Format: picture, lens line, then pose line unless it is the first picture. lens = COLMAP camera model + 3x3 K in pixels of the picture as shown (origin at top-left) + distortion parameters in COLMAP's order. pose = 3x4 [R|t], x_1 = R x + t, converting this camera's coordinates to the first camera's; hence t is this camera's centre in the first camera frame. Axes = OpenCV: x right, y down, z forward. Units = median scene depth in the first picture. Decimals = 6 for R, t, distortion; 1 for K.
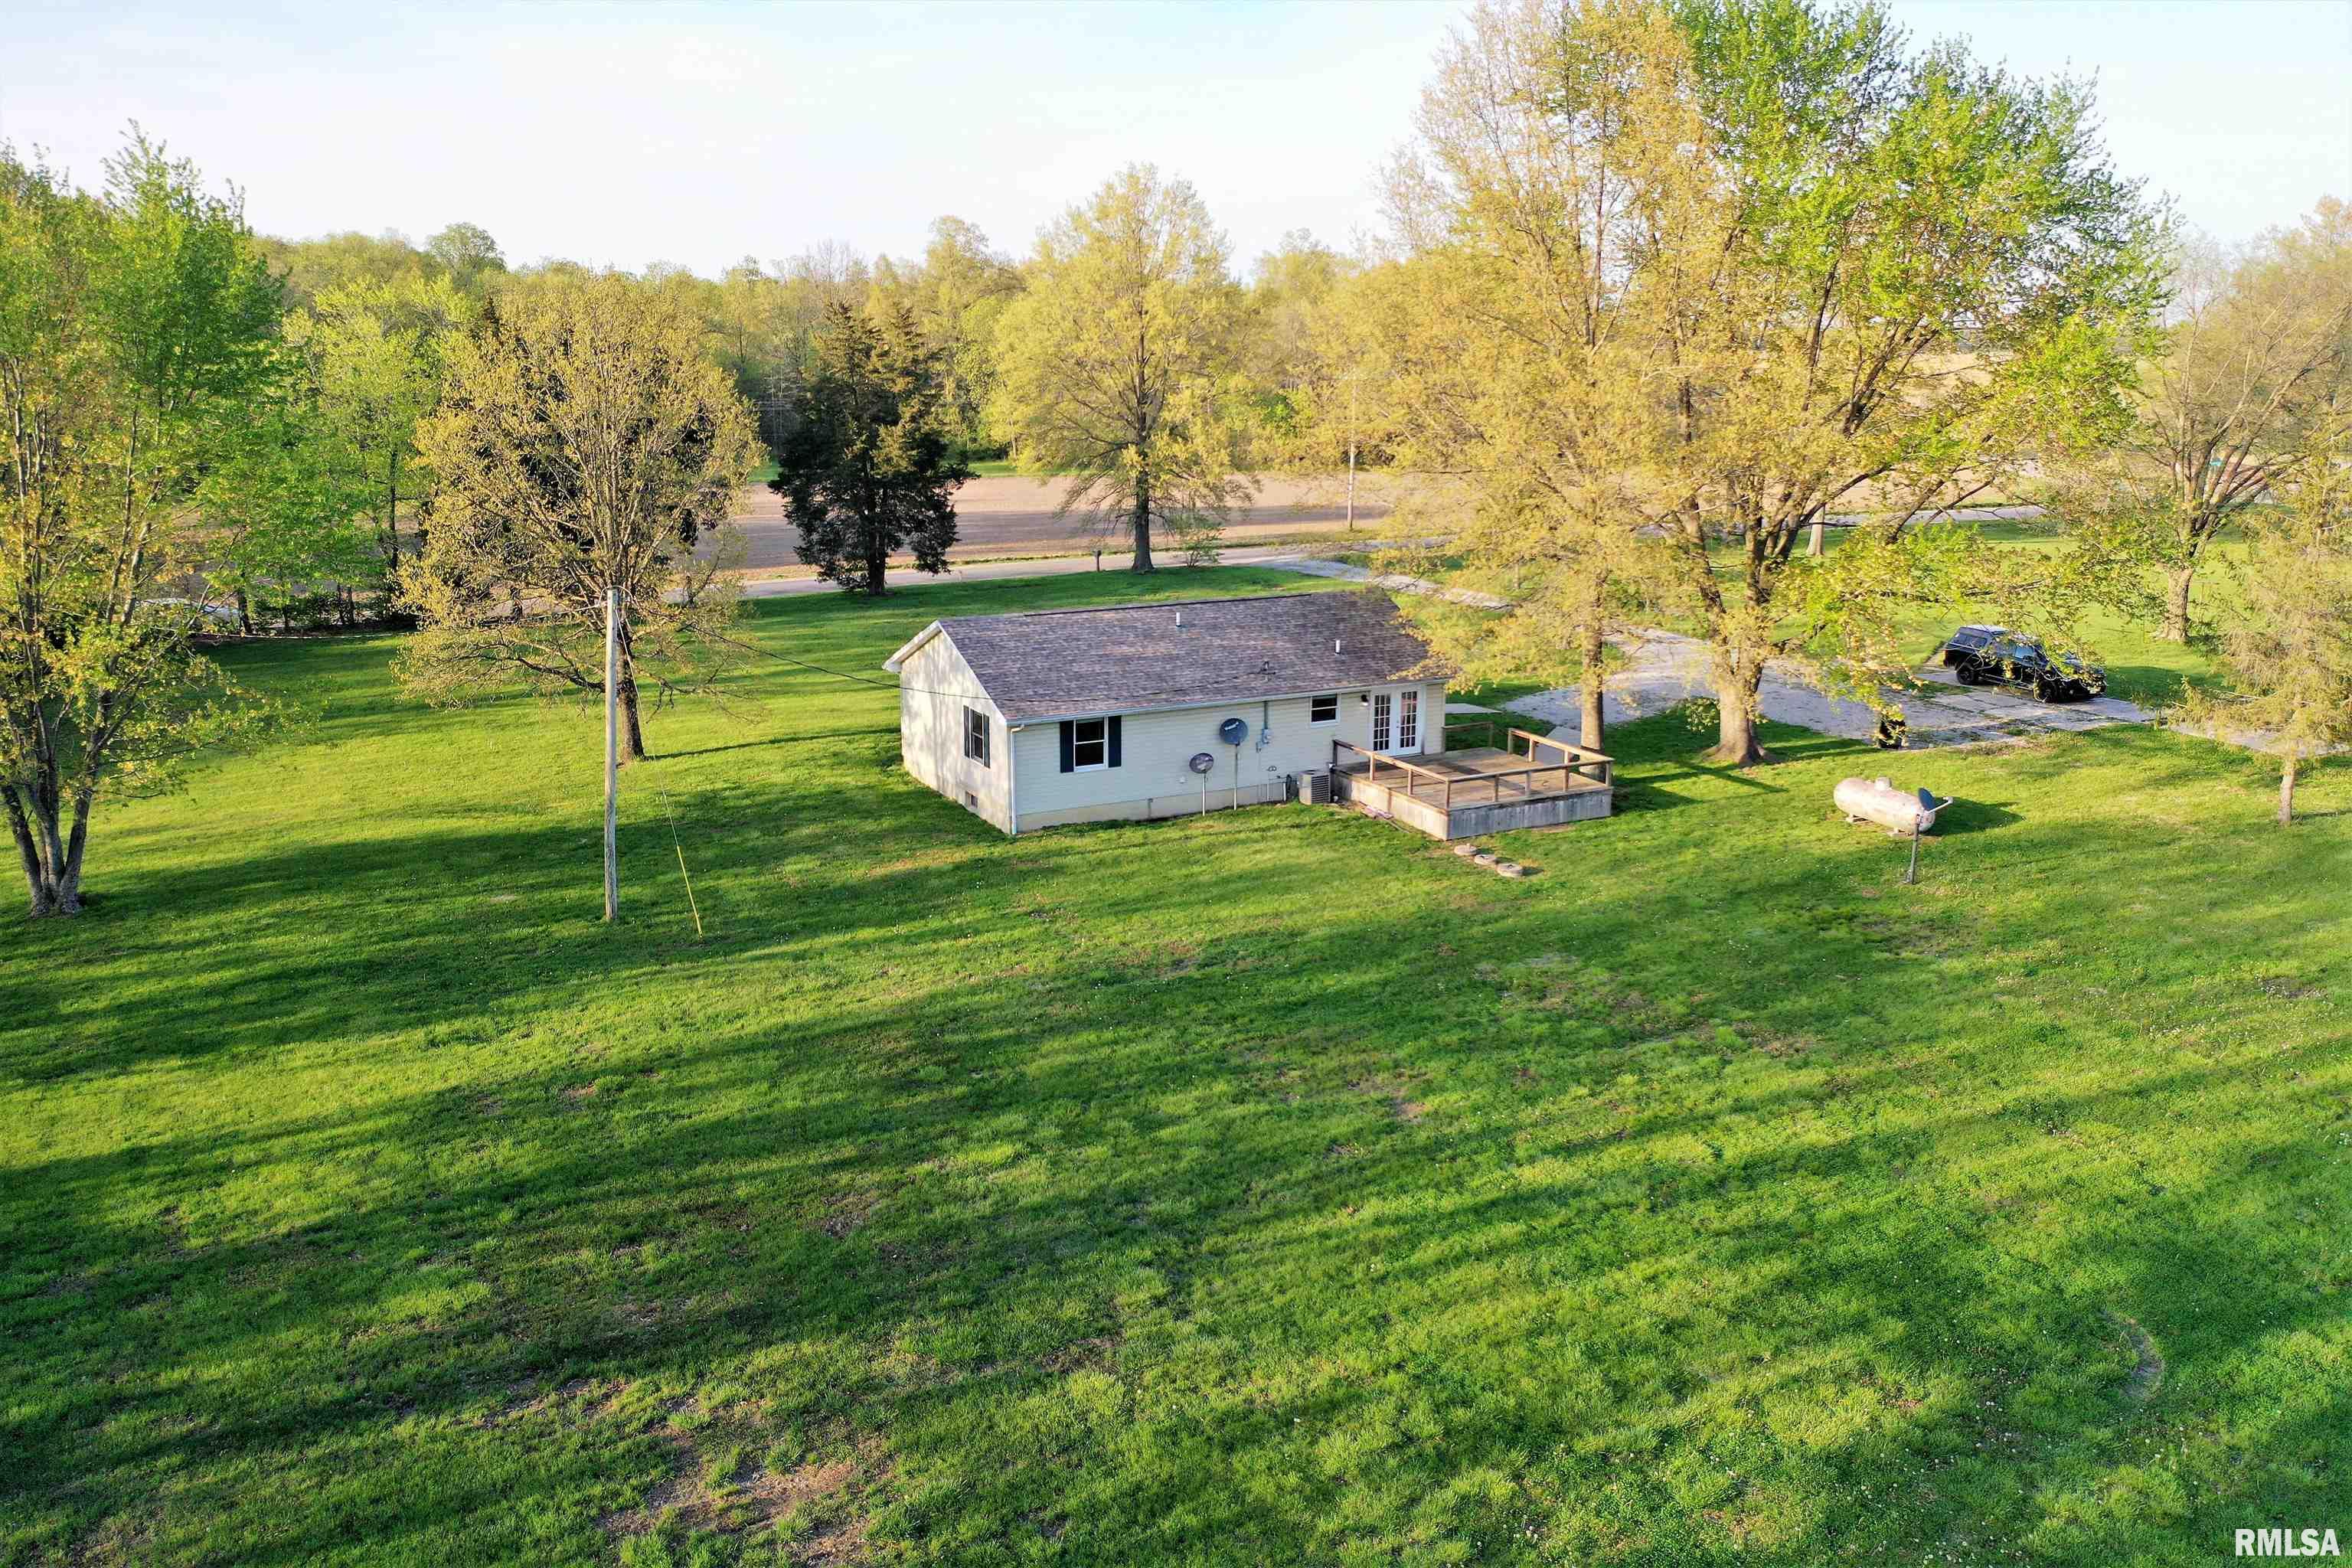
lens RADIAL K [[1843.3, 0, 1183.0], [0, 1843.3, 796.1], [0, 0, 1]] dist [0.015773, 0.001314]
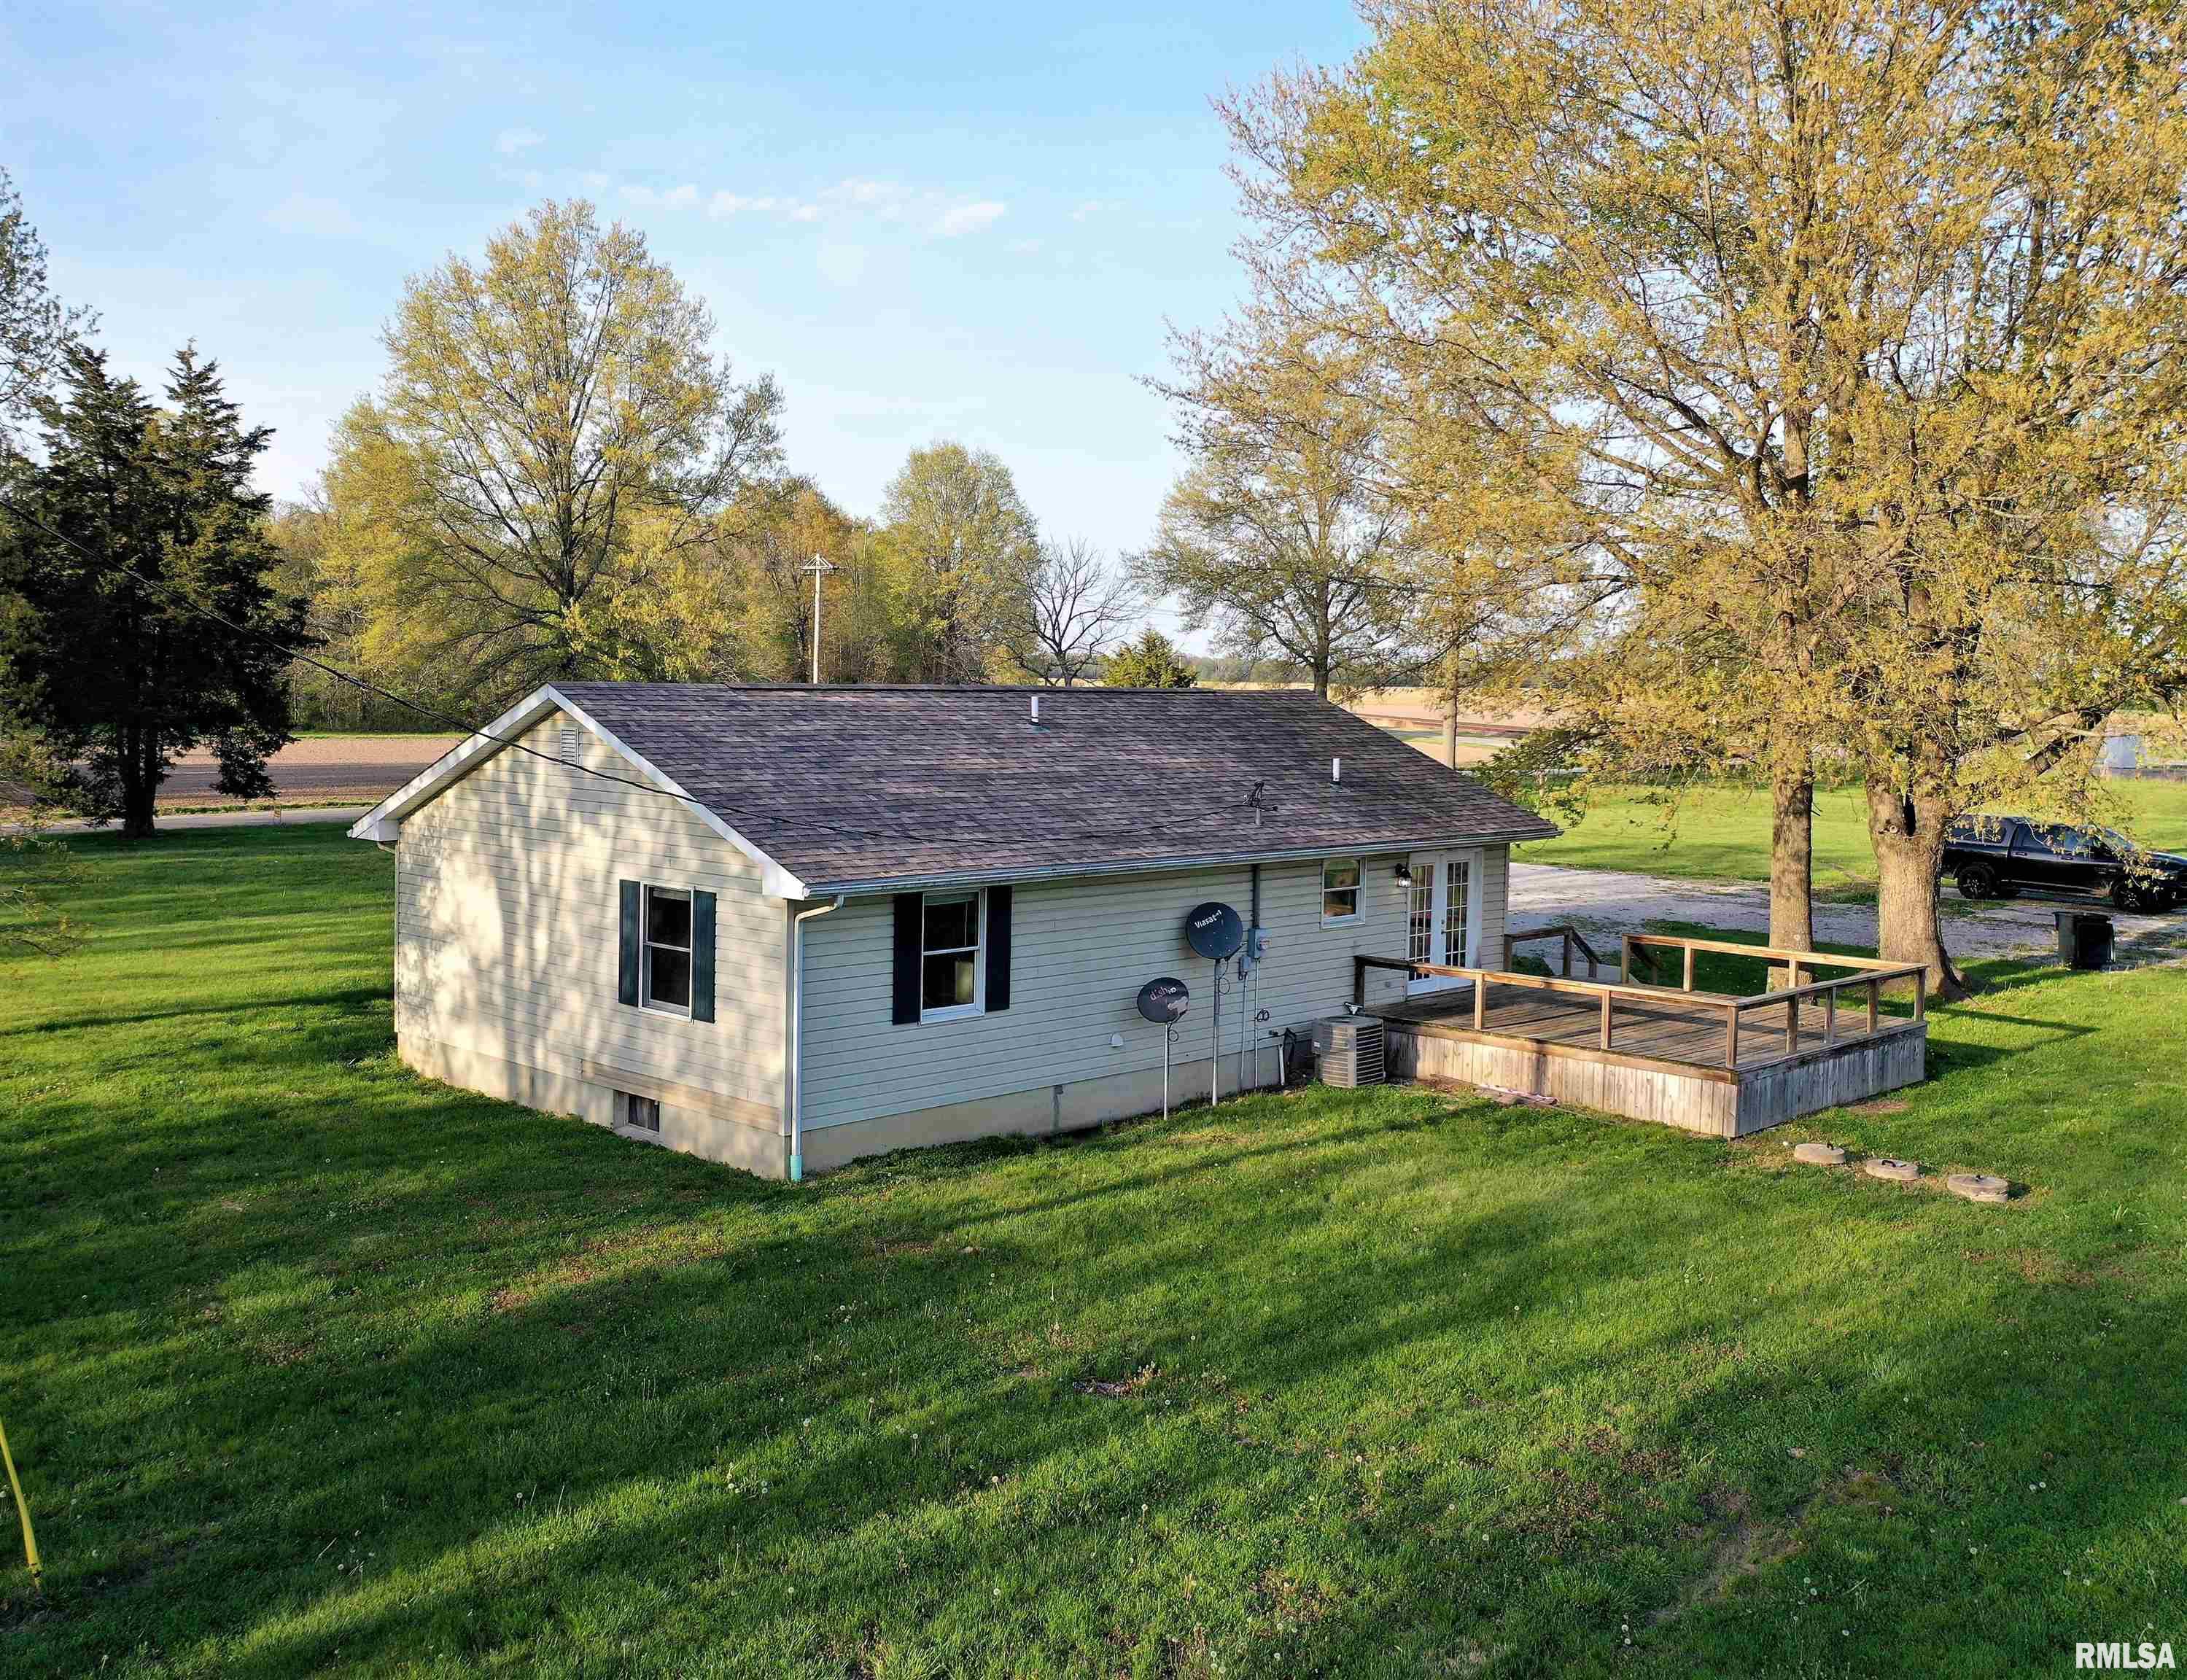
lens RADIAL K [[2194.5, 0, 1087.3], [0, 2194.5, 820.9], [0, 0, 1]] dist [-0.009178, 0.000000]
pose [[0.956413, -0.011044, 0.291808, -0.158453], [0.057193, 0.987016, -0.150097, 0.017598], [-0.286361, 0.160244, 0.944626, 0.486031]]
